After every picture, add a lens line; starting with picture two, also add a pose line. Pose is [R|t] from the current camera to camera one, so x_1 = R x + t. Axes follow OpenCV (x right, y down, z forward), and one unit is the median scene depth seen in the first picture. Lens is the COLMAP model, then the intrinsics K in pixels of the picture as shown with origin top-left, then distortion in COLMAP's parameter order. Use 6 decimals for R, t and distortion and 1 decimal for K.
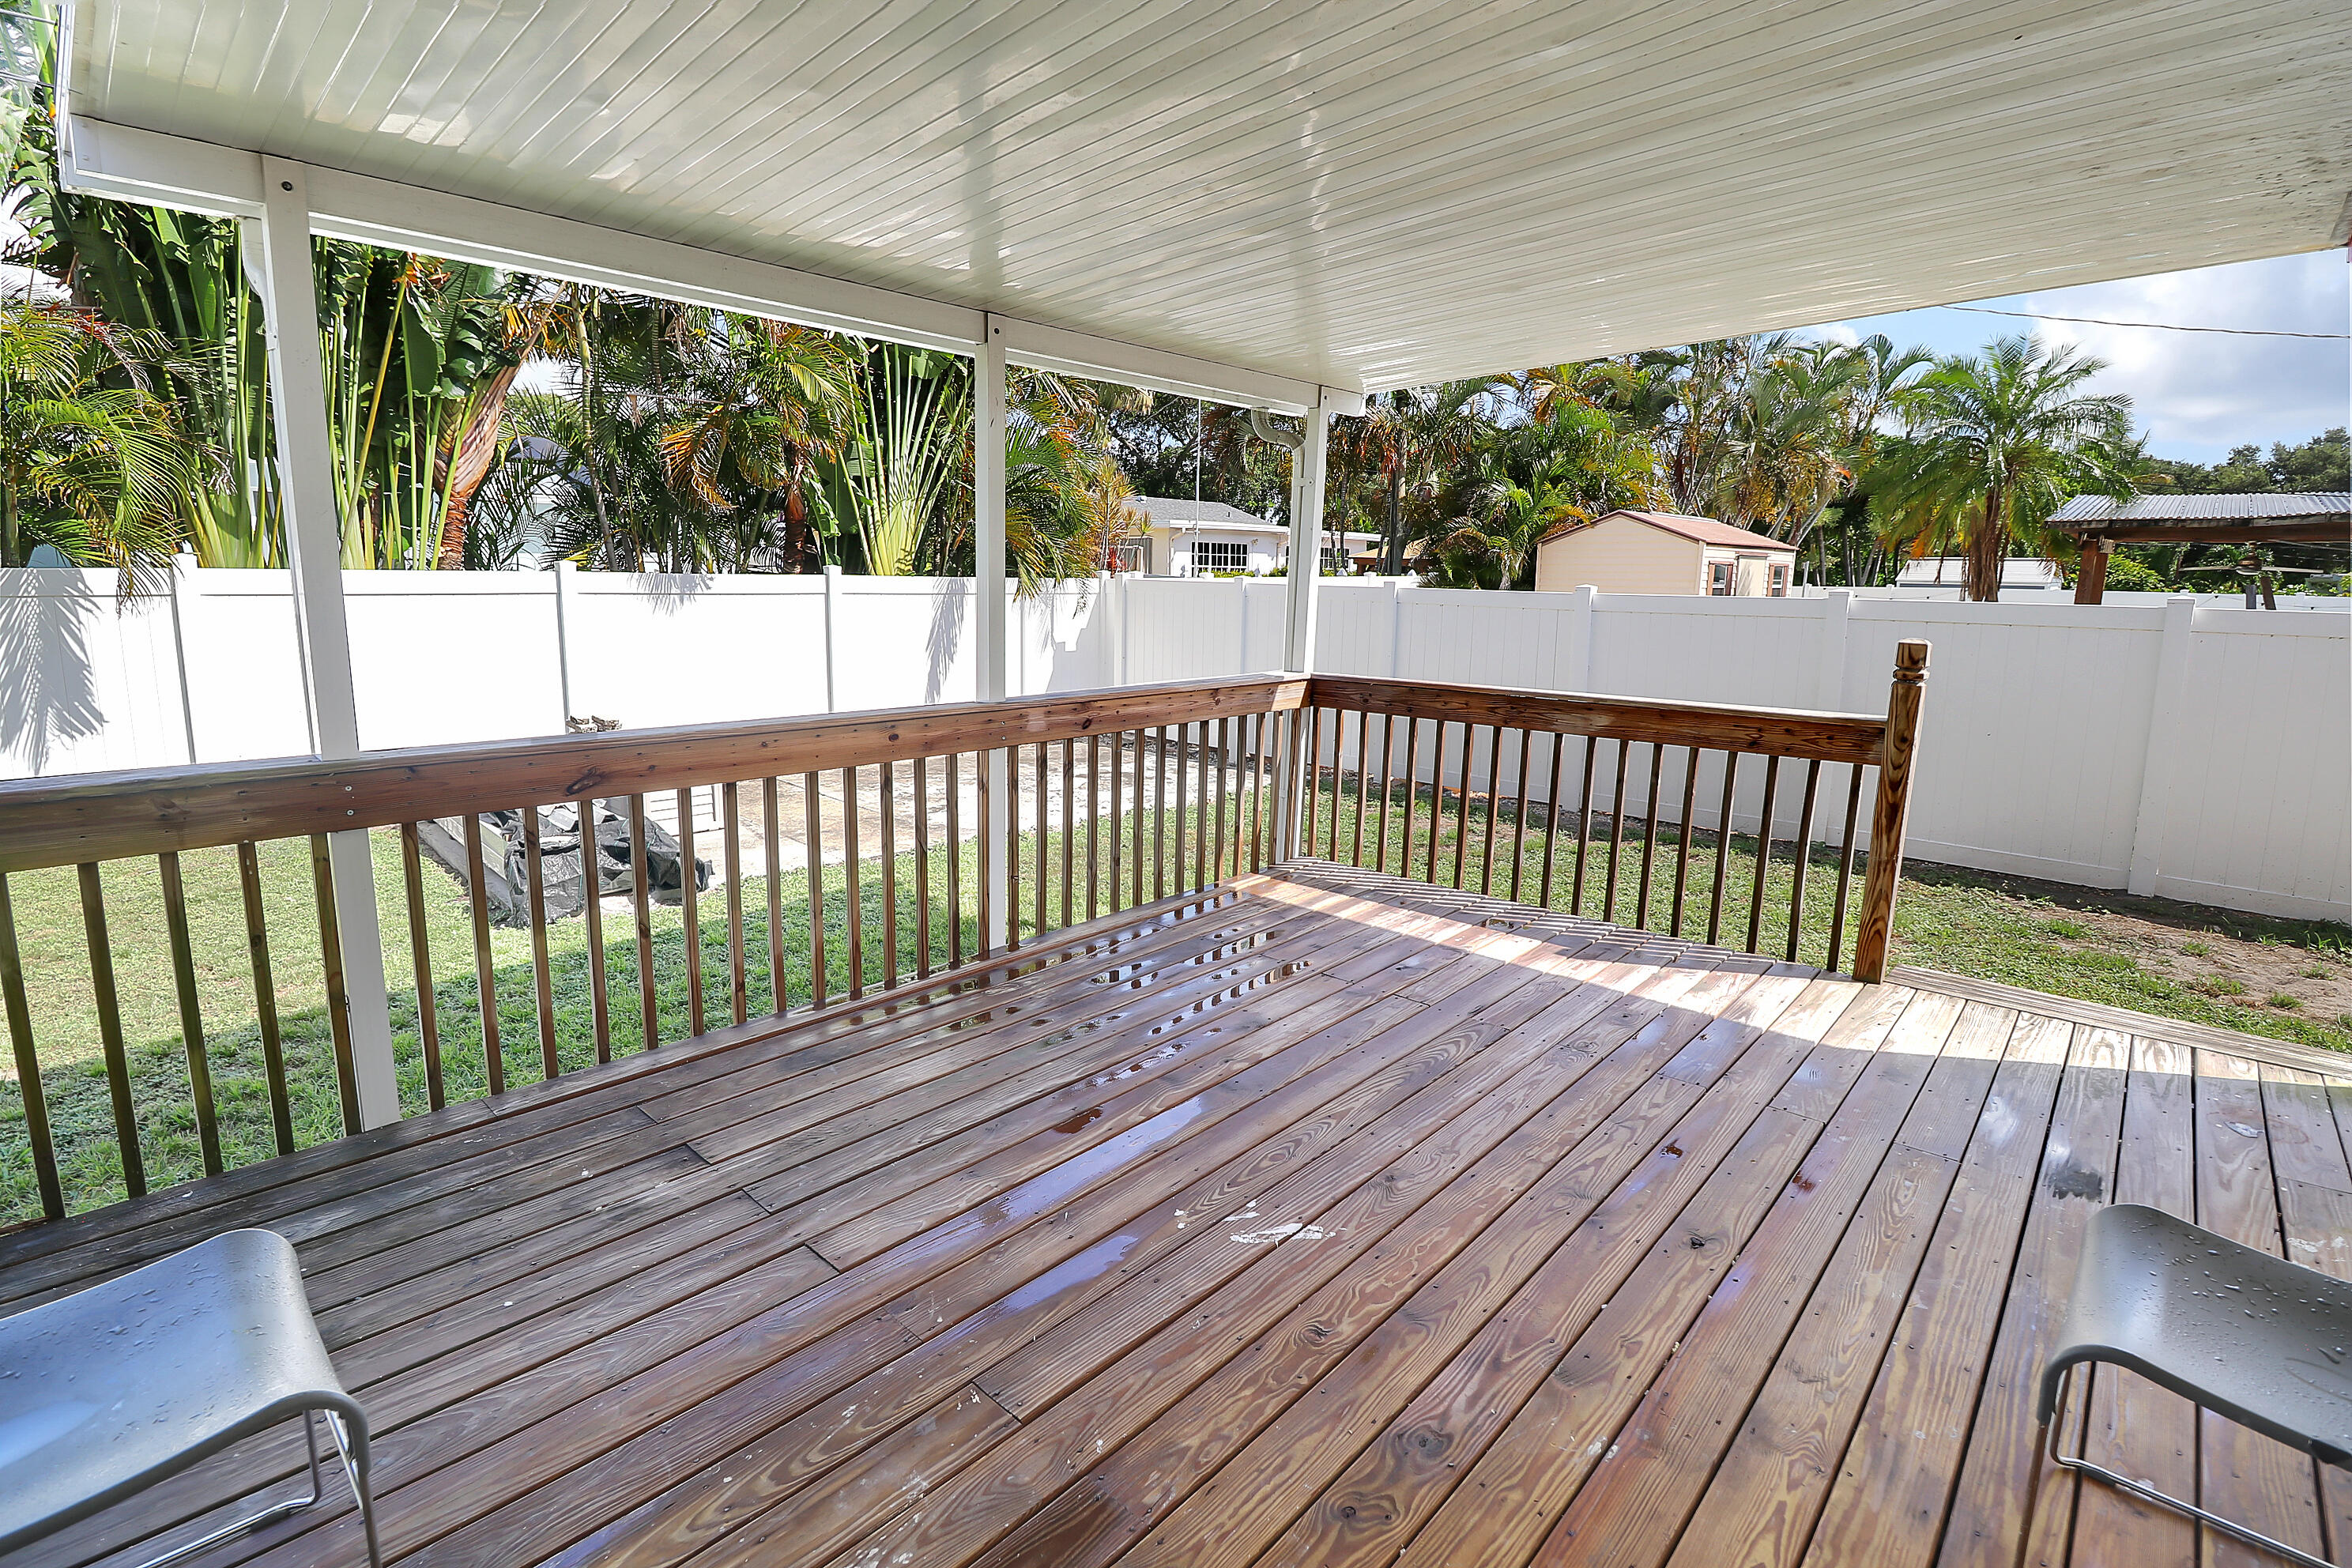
lens RADIAL K [[1091.1, 0, 1167.5], [0, 1091.1, 753.9], [0, 0, 1]] dist [0.002106, -0.013968]
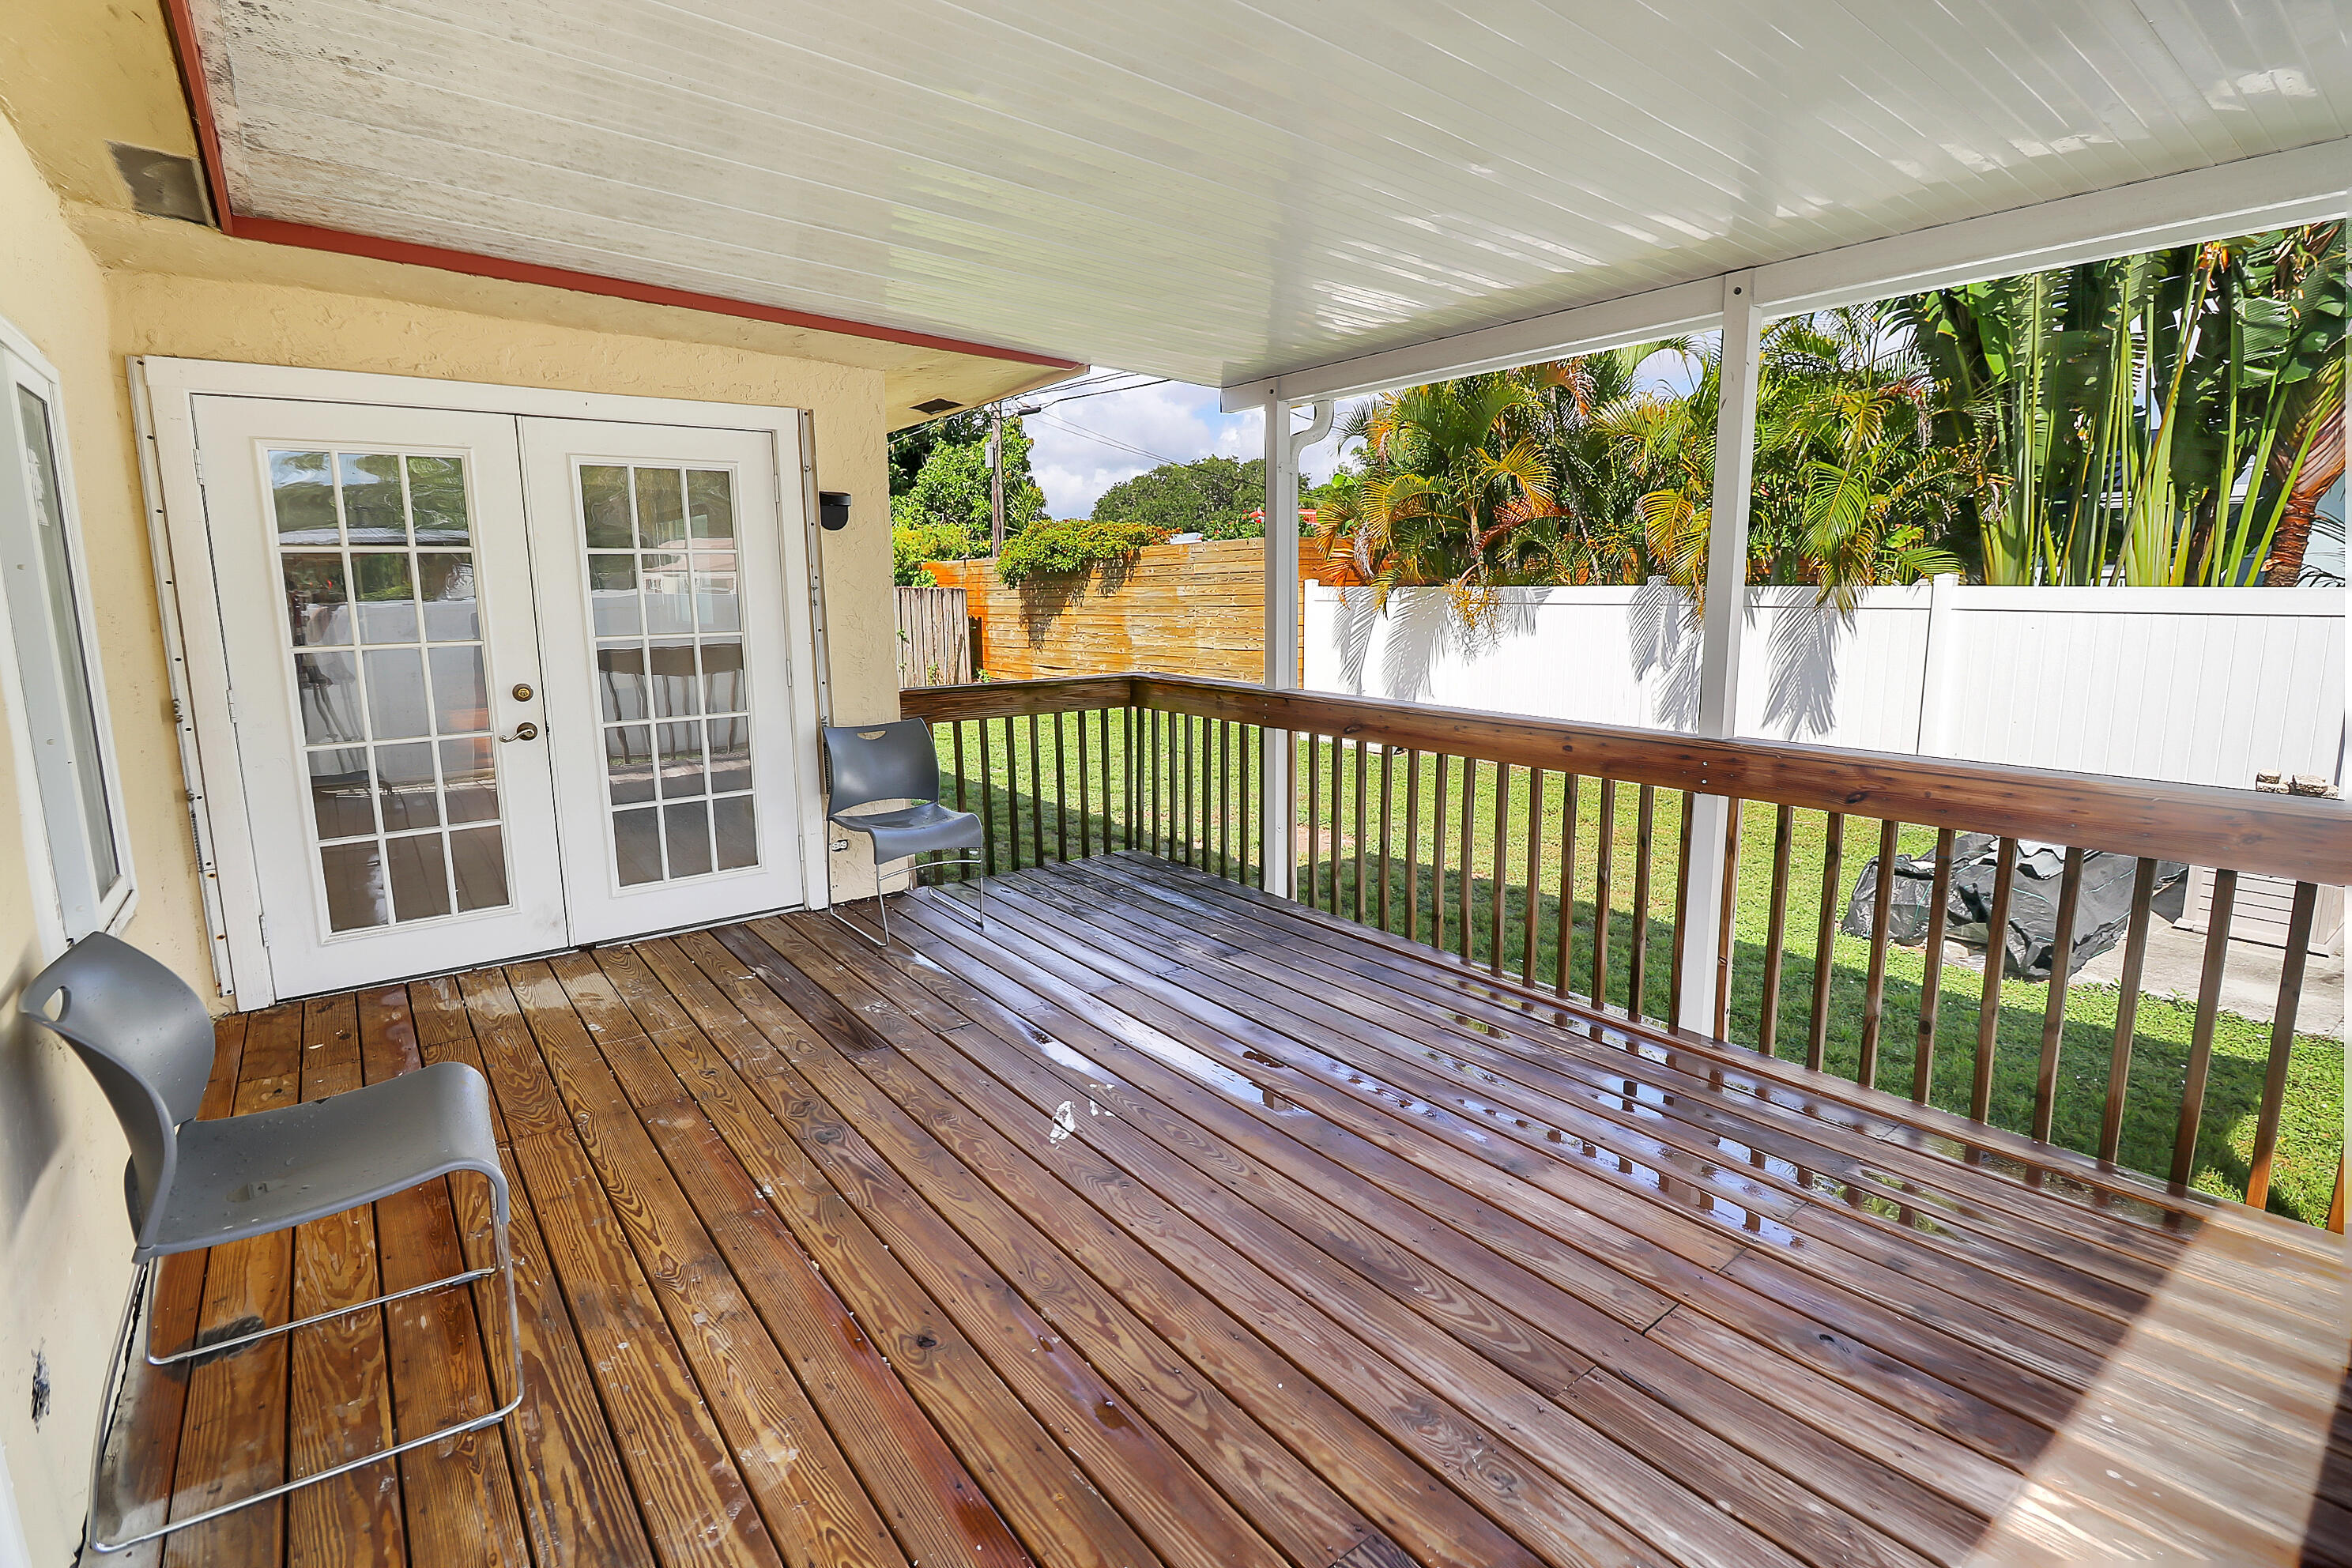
lens RADIAL K [[1091.1, 0, 1167.5], [0, 1091.1, 753.9], [0, 0, 1]] dist [0.002106, -0.013968]
pose [[-0.167921, 0.136787, -0.976264, 0.849133], [-0.155015, 0.974342, 0.163181, -0.125451], [0.973536, 0.178737, -0.142408, 0.839799]]
